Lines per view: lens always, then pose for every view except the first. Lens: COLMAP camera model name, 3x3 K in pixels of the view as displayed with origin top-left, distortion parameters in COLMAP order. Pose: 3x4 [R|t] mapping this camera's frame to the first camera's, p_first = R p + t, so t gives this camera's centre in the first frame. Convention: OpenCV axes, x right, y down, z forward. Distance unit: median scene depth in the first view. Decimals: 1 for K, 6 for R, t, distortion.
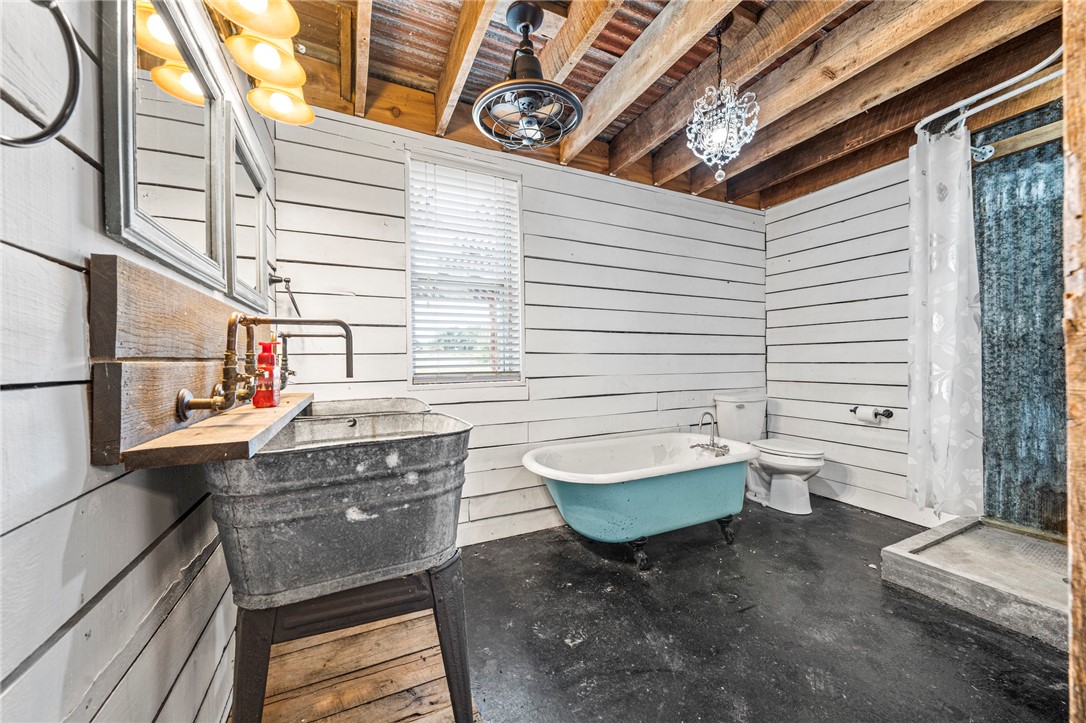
lens RADIAL K [[411.5, 0, 540.2], [0, 411.5, 367.8], [0, 0, 1]] dist [-0.007504, -0.000008]
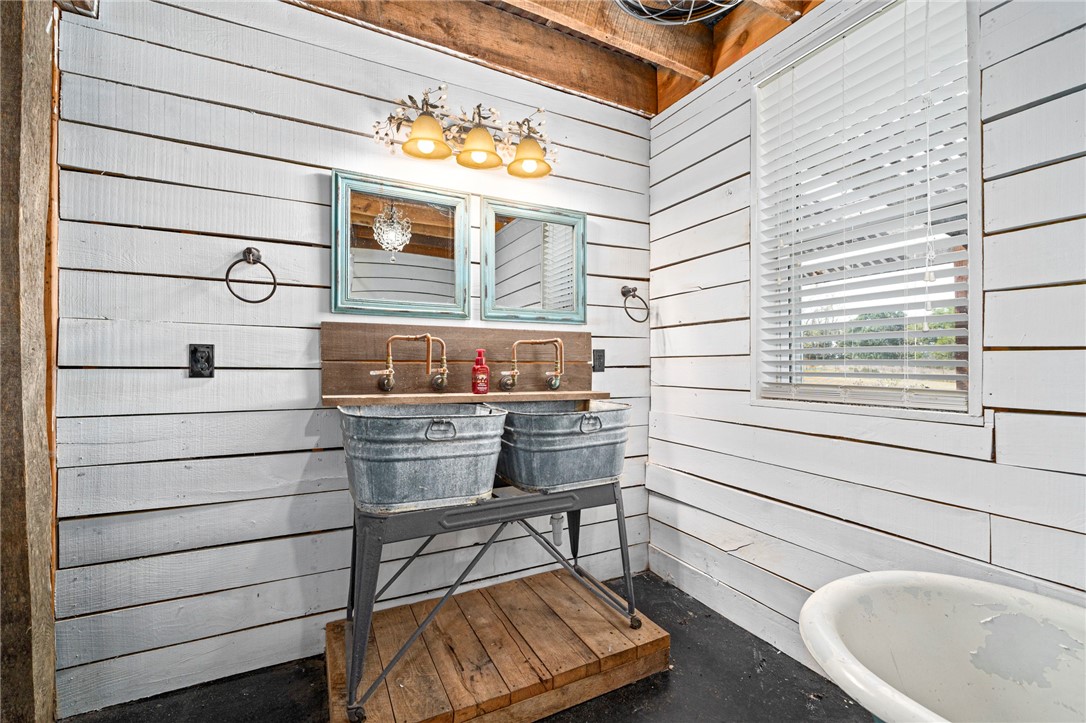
lens RADIAL K [[452.8, 0, 539.4], [0, 452.8, 366.0], [0, 0, 1]] dist [0.000026, 0.000020]
pose [[0.002135, 0.010859, -0.999939, 0.617820], [-0.025730, 0.999611, 0.010800, -0.016416], [0.999667, 0.025705, 0.002413, 0.768143]]
